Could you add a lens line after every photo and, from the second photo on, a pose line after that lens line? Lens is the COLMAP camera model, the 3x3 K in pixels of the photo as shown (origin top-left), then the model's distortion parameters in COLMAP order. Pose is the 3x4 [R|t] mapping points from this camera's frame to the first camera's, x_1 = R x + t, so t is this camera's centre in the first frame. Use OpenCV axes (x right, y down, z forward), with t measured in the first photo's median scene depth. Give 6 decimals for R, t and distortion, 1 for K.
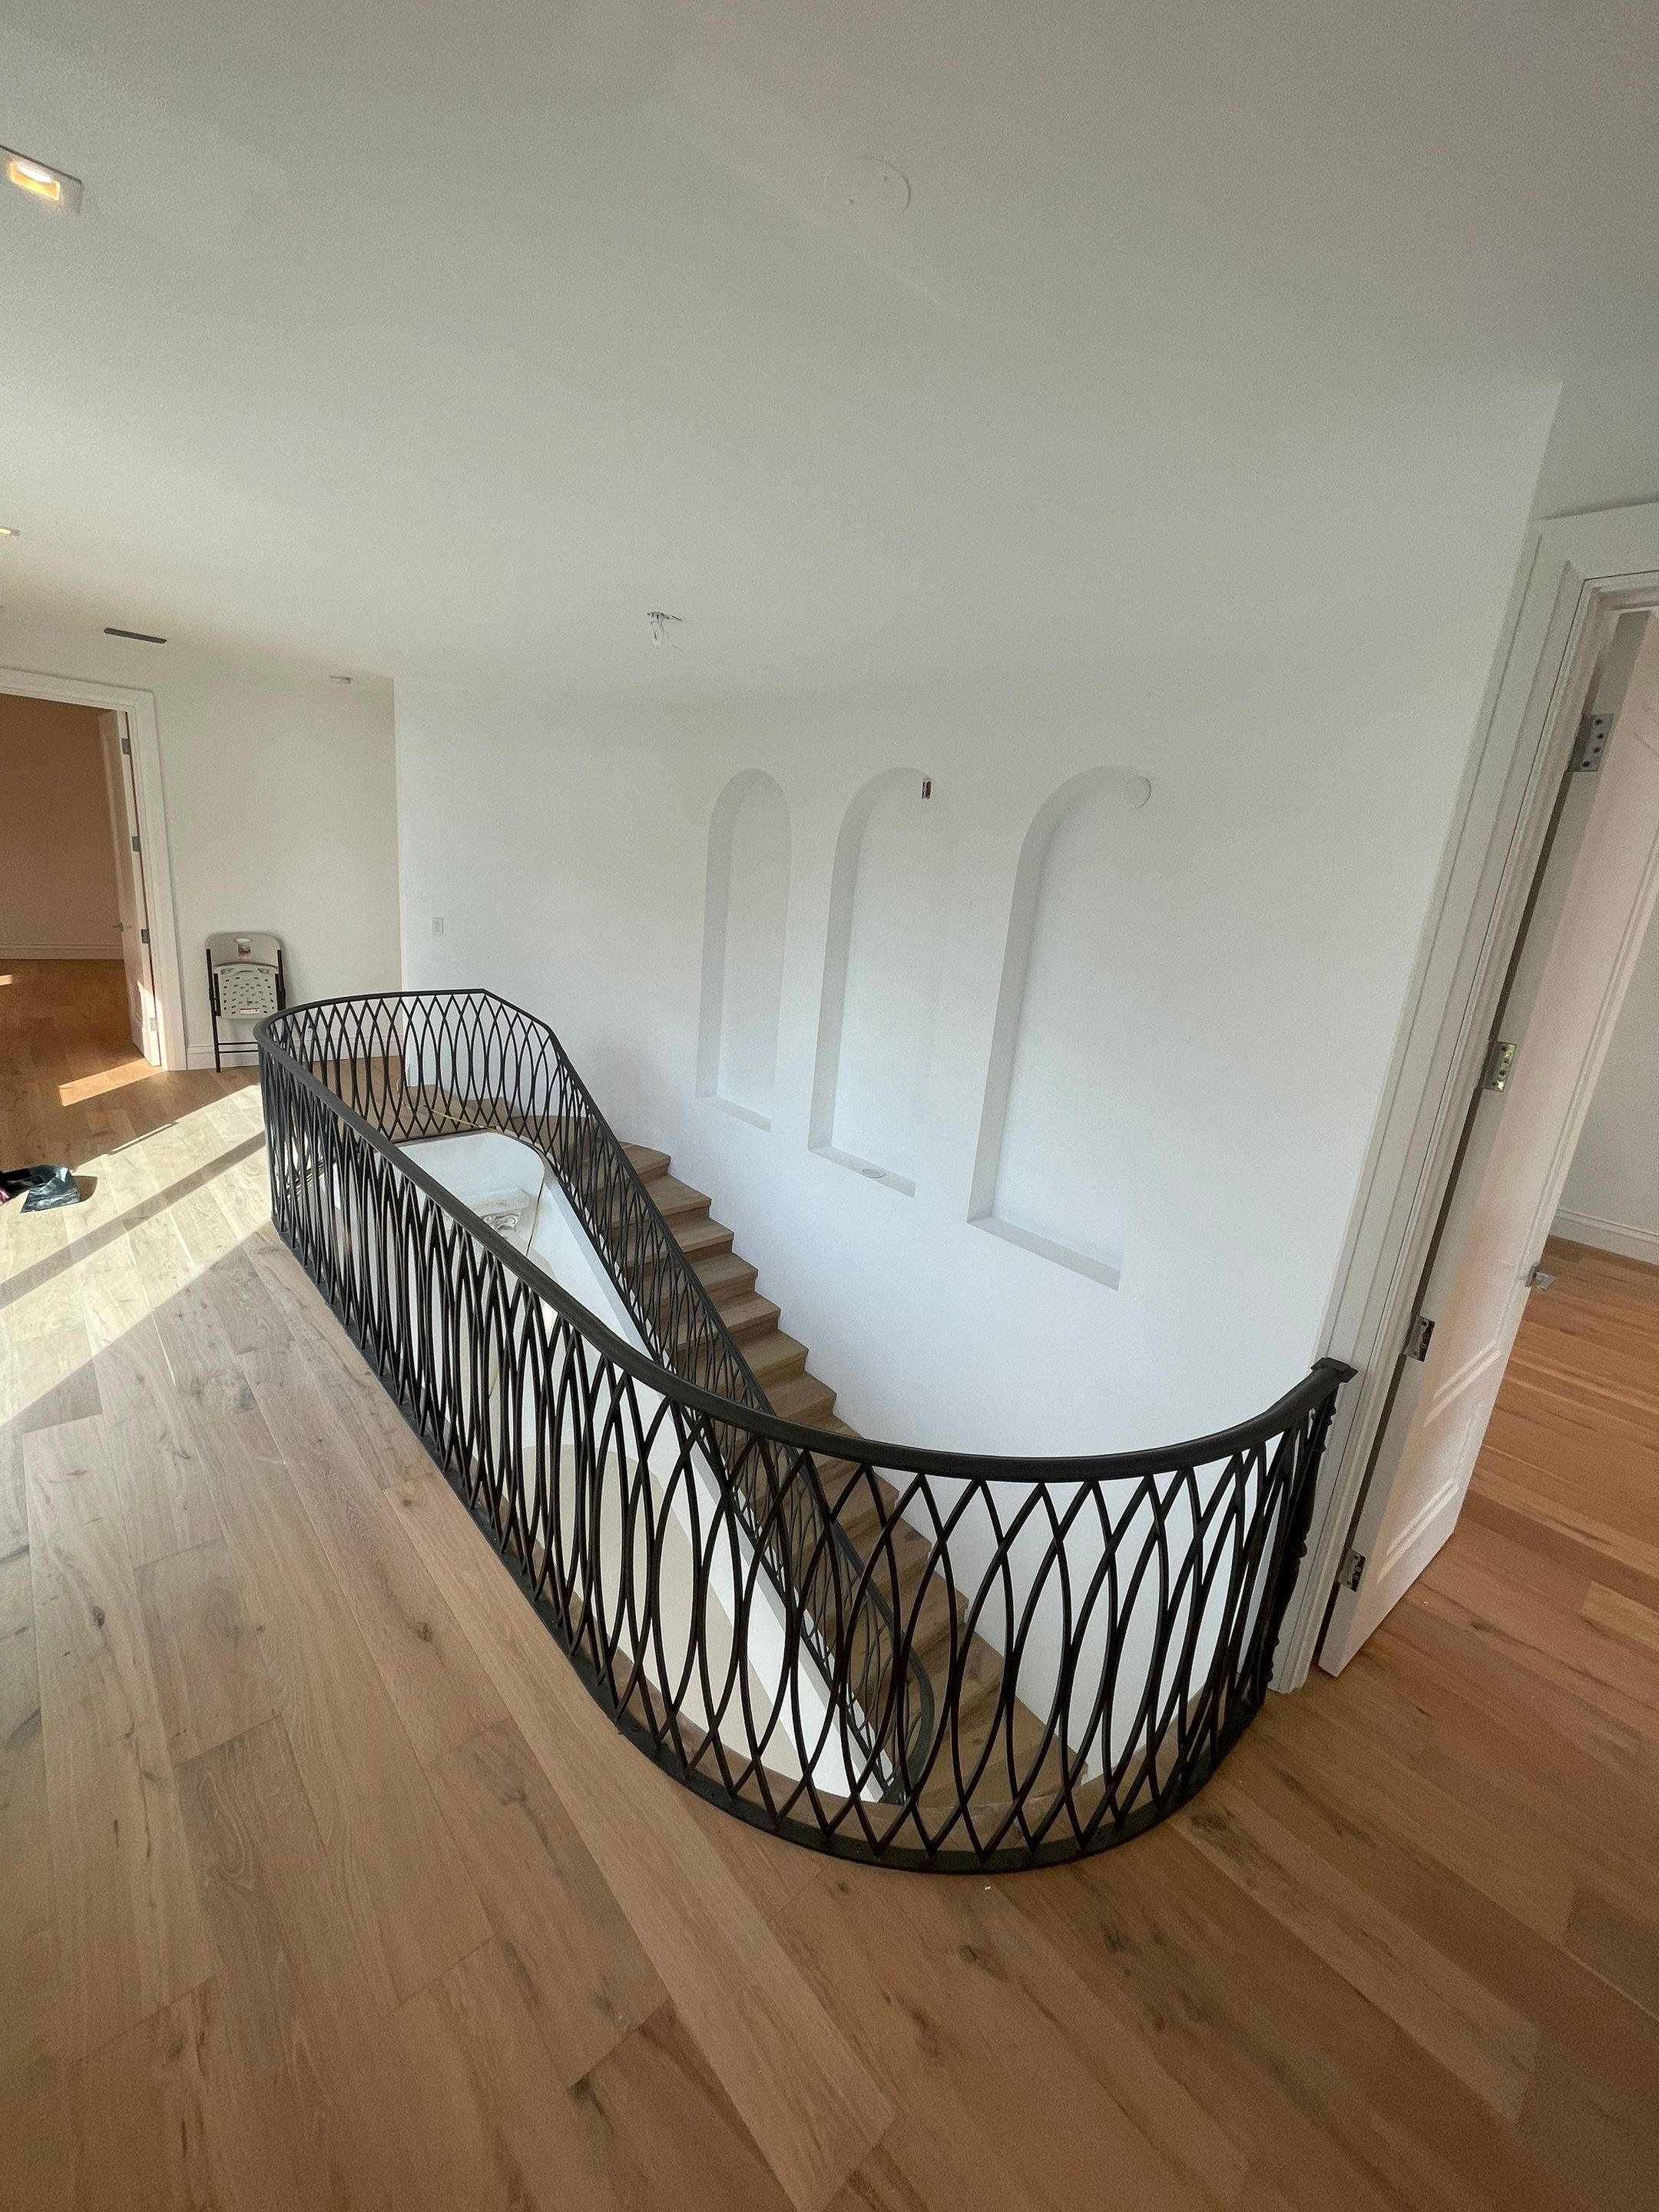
lens RADIAL K [[910.0, 0, 836.1], [0, 910.0, 1110.8], [0, 0, 1]] dist [-0.004409, -0.000297]
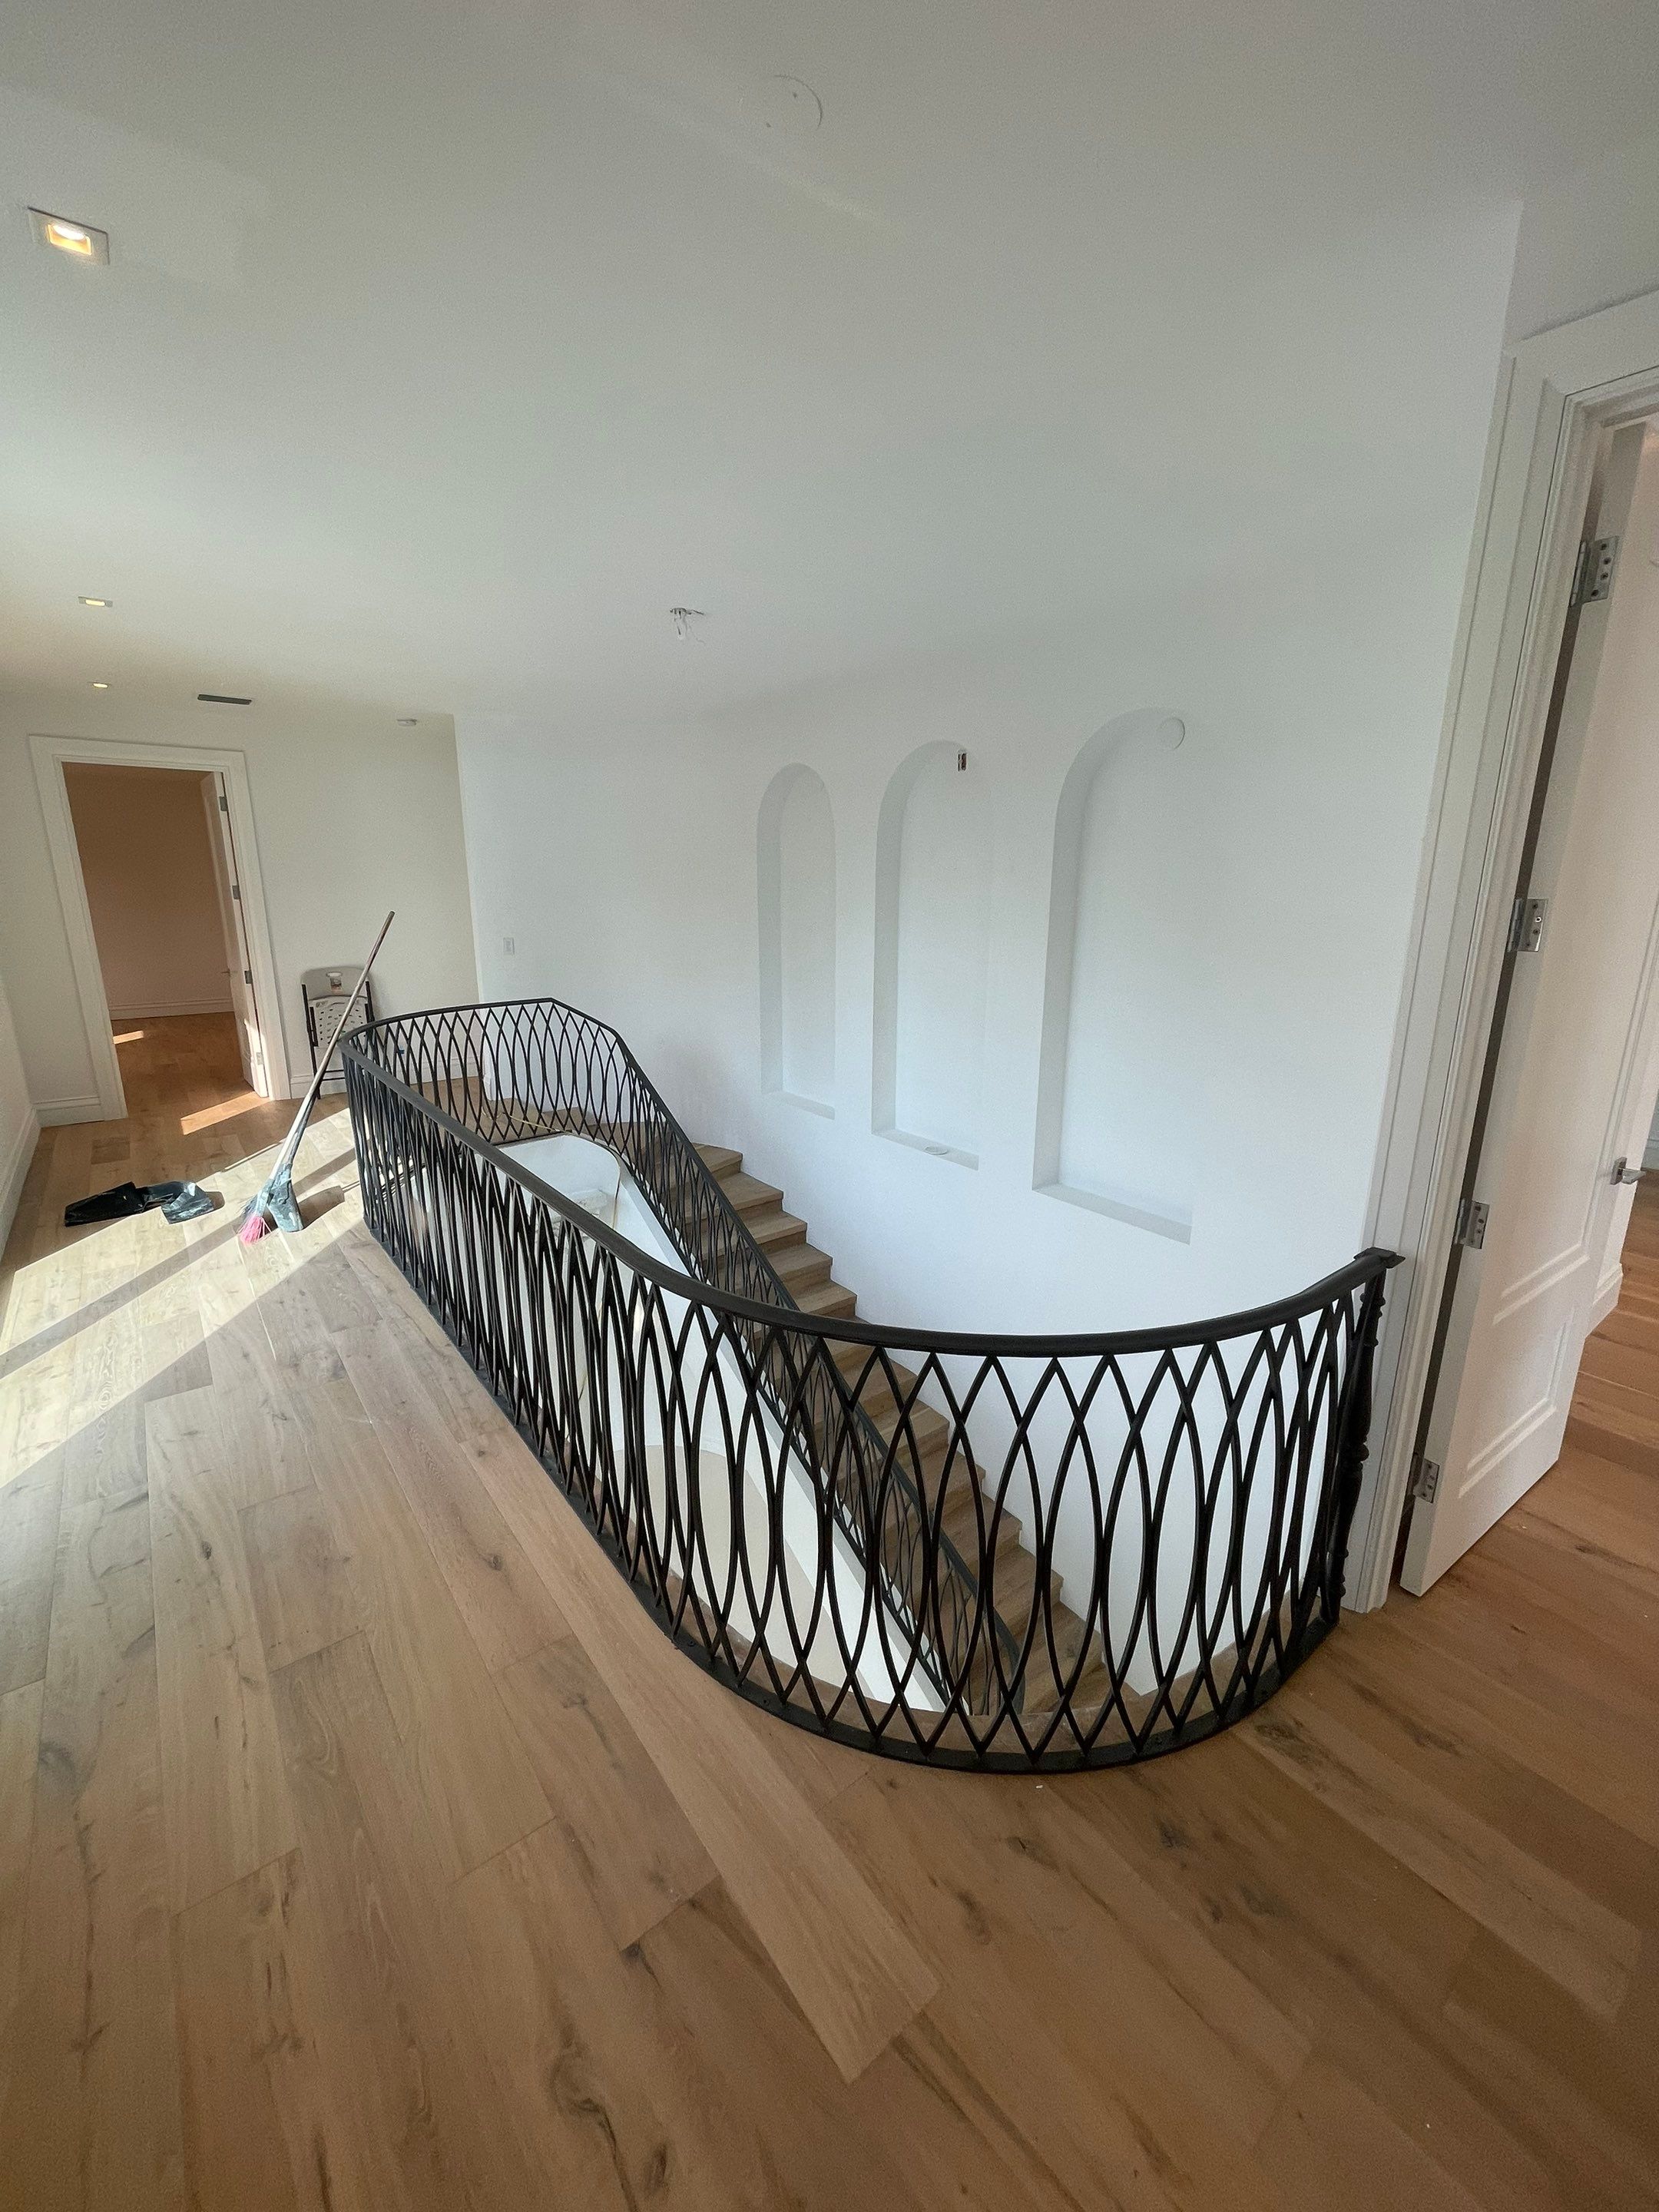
lens RADIAL K [[915.6, 0, 829.5], [0, 915.6, 1106.0], [0, 0, 1]] dist [-0.022838, 0.012588]
pose [[0.992933, -0.066193, -0.098500, 0.077316], [0.063957, 0.997622, -0.025690, 0.113839], [0.099966, 0.019209, 0.994805, -0.018180]]
